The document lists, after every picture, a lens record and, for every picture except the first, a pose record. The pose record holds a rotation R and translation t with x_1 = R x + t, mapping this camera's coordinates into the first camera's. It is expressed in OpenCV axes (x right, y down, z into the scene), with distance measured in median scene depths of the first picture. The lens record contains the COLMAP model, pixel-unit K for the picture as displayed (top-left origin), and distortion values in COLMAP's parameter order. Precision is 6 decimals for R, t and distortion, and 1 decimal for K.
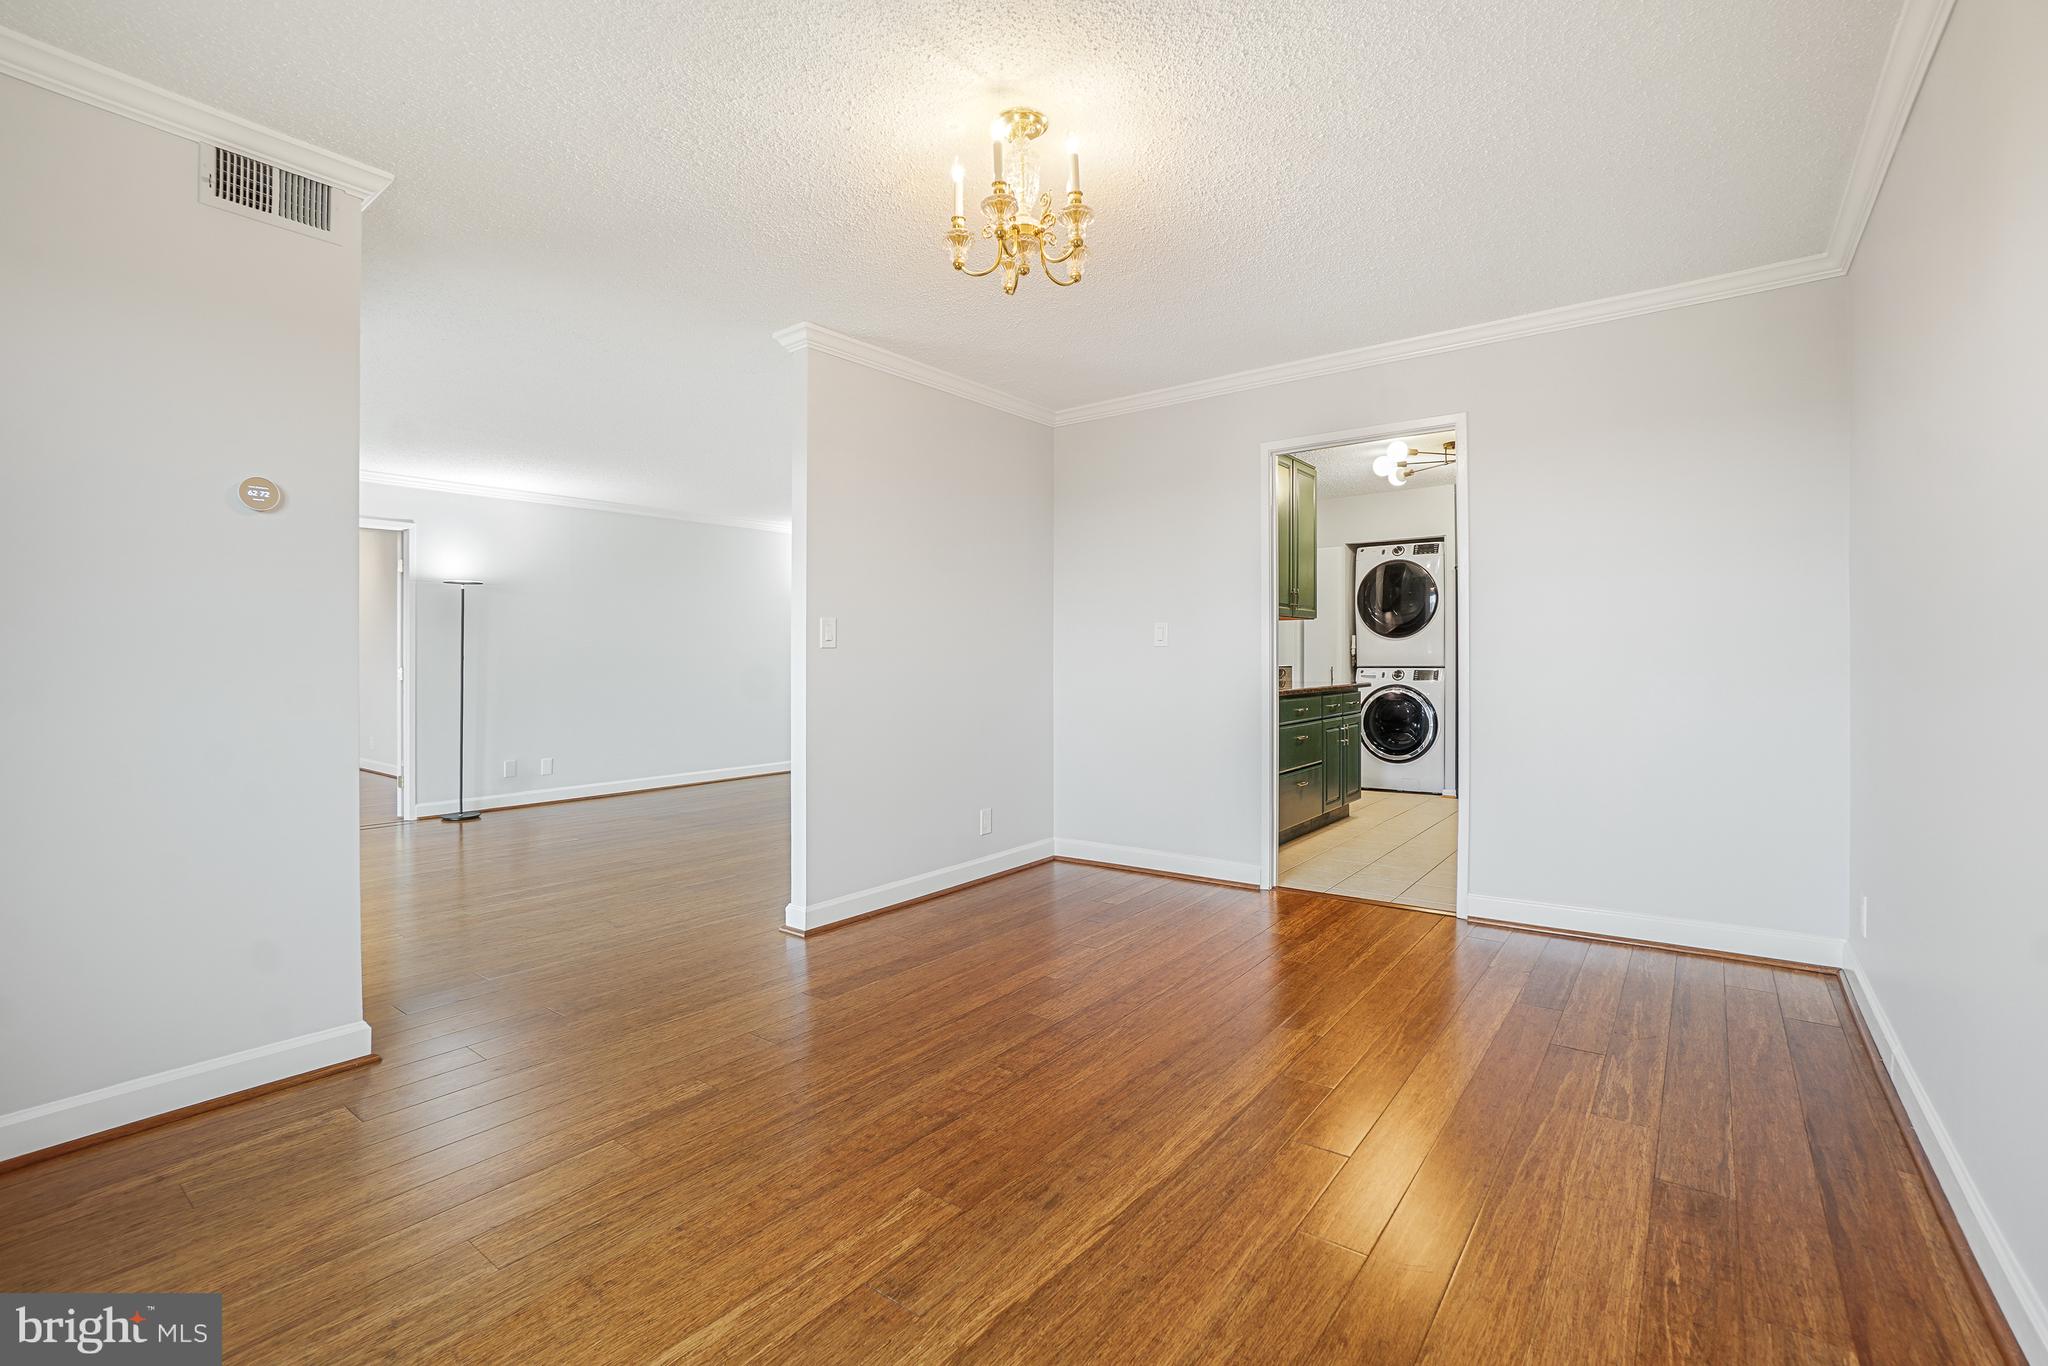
lens RADIAL K [[931.2, 0, 1034.6], [0, 931.2, 674.2], [0, 0, 1]] dist [-0.022632, 0.000447]
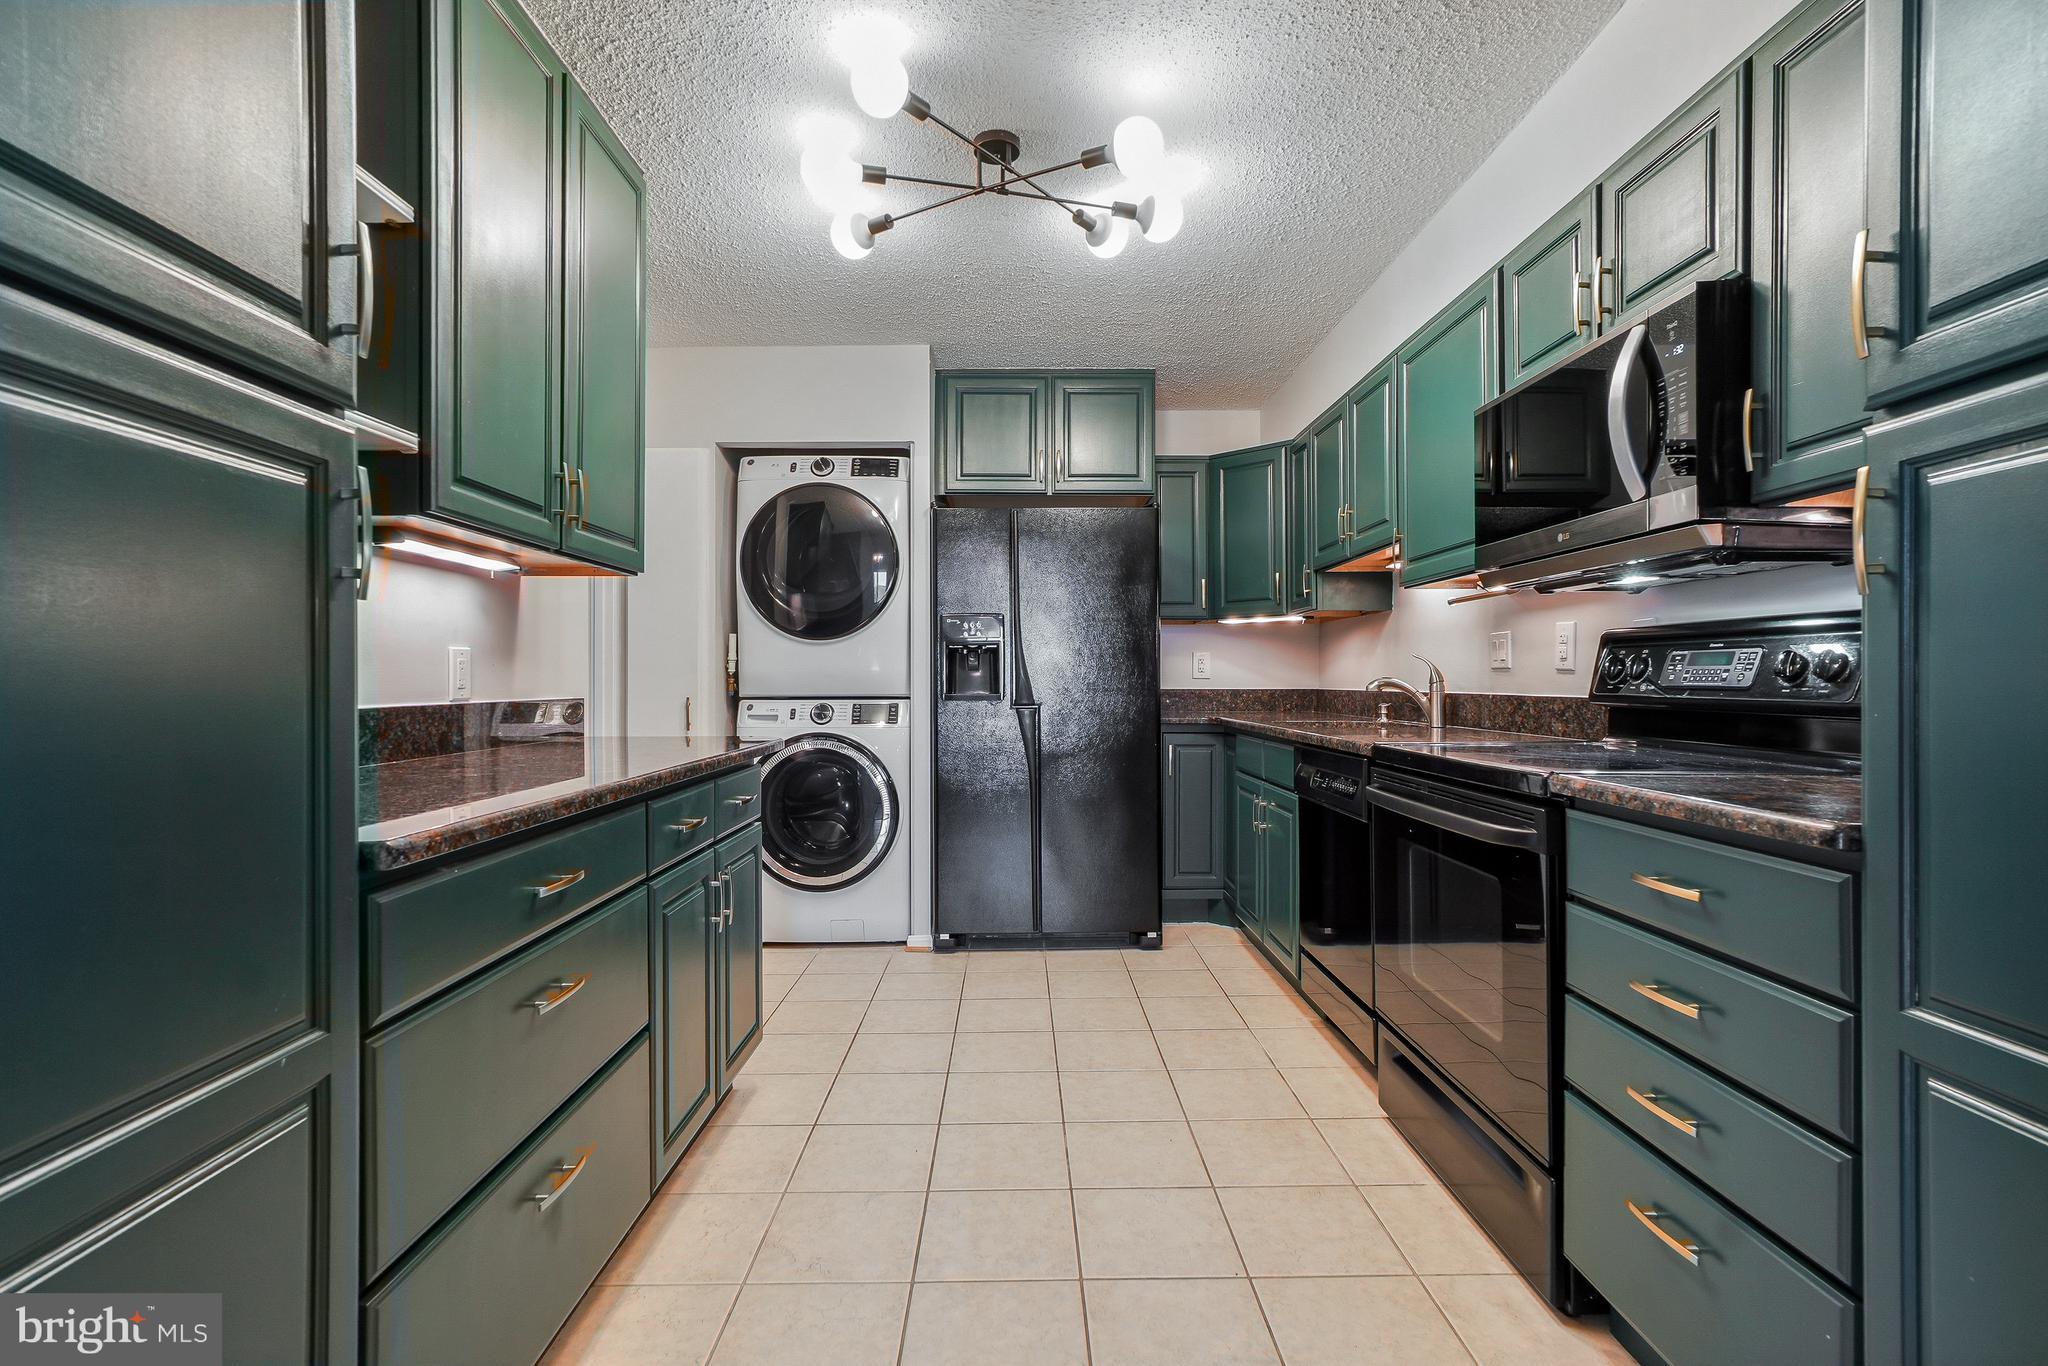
lens RADIAL K [[931.2, 0, 1033.4], [0, 931.2, 684.4], [0, 0, 1]] dist [-0.022632, 0.000447]
pose [[0.790833, -0.002320, 0.612027, 0.172773], [0.005499, 0.999979, -0.003315, -0.012598], [-0.612007, 0.005987, 0.790830, 0.527542]]
